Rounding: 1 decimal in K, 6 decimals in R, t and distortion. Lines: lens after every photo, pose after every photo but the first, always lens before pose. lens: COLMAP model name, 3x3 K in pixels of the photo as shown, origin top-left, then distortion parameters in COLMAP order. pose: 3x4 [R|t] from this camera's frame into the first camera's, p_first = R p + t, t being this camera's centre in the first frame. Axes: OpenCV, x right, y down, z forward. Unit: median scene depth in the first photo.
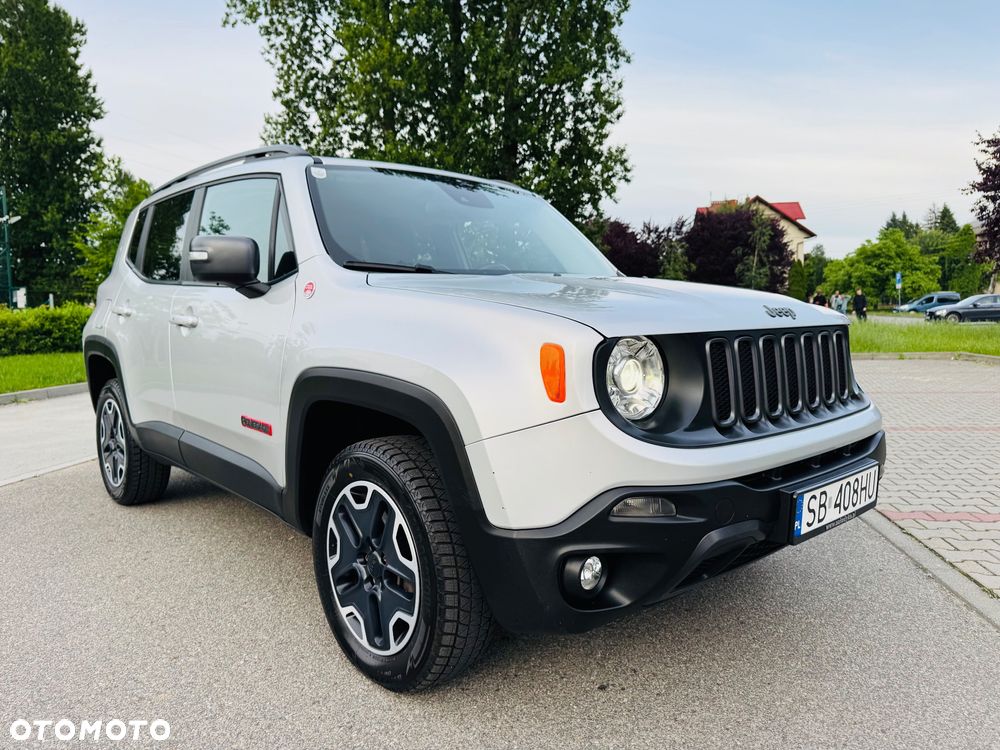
lens RADIAL K [[714.3, 0, 494.9], [0, 714.3, 377.3], [0, 0, 1]] dist [0.006544, -0.009759]
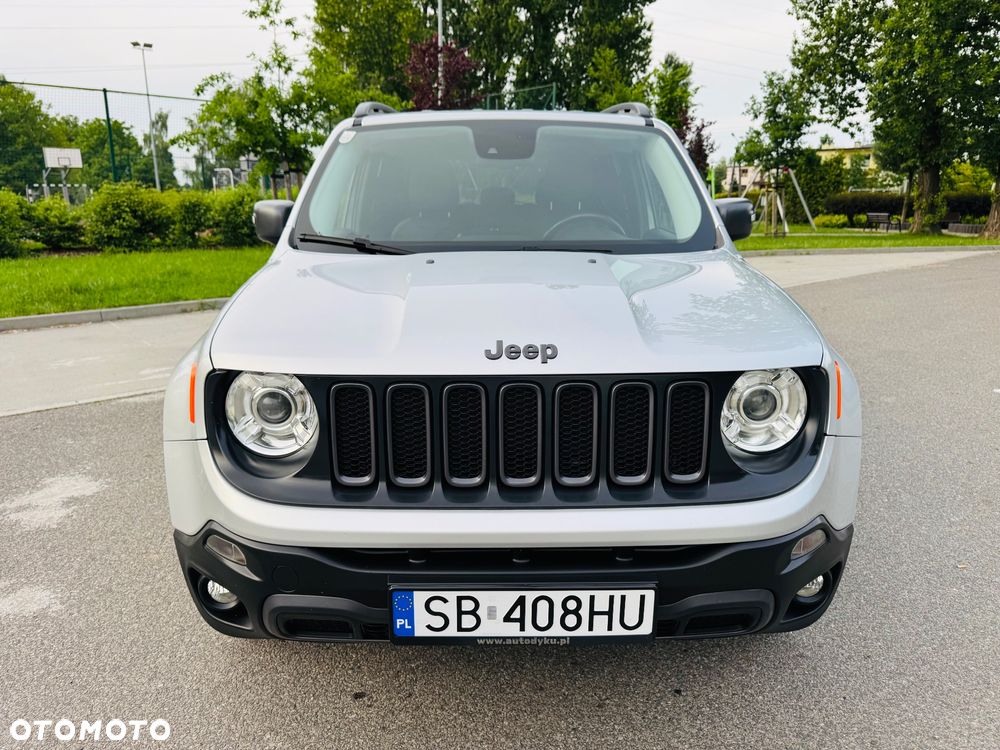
lens RADIAL K [[714.3, 0, 497.4], [0, 714.3, 376.8], [0, 0, 1]] dist [0.006544, -0.009759]
pose [[0.749355, 0.173544, -0.639022, 0.762055], [-0.065395, 0.979723, 0.189385, -0.181115], [0.658931, -0.100128, 0.745509, 0.380149]]
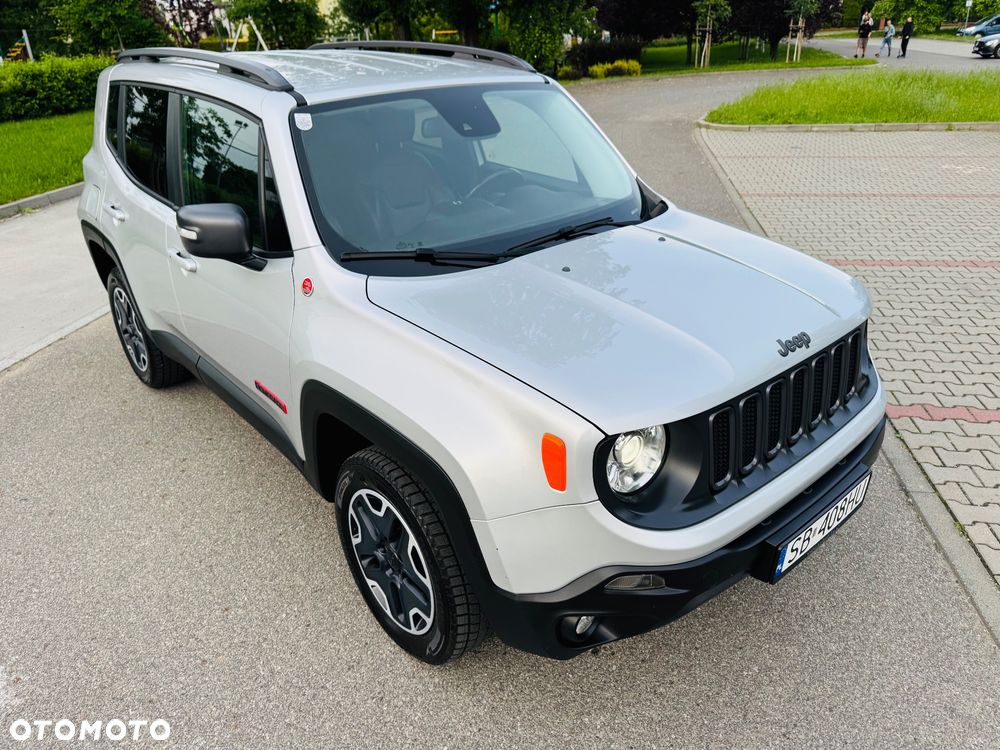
lens RADIAL K [[714.3, 0, 495.7], [0, 714.3, 376.5], [0, 0, 1]] dist [0.006544, -0.009759]
pose [[0.999701, -0.004869, -0.023982, 0.016480], [0.013086, 0.934485, 0.355762, -0.354998], [0.020679, -0.355970, 0.934269, 0.063331]]
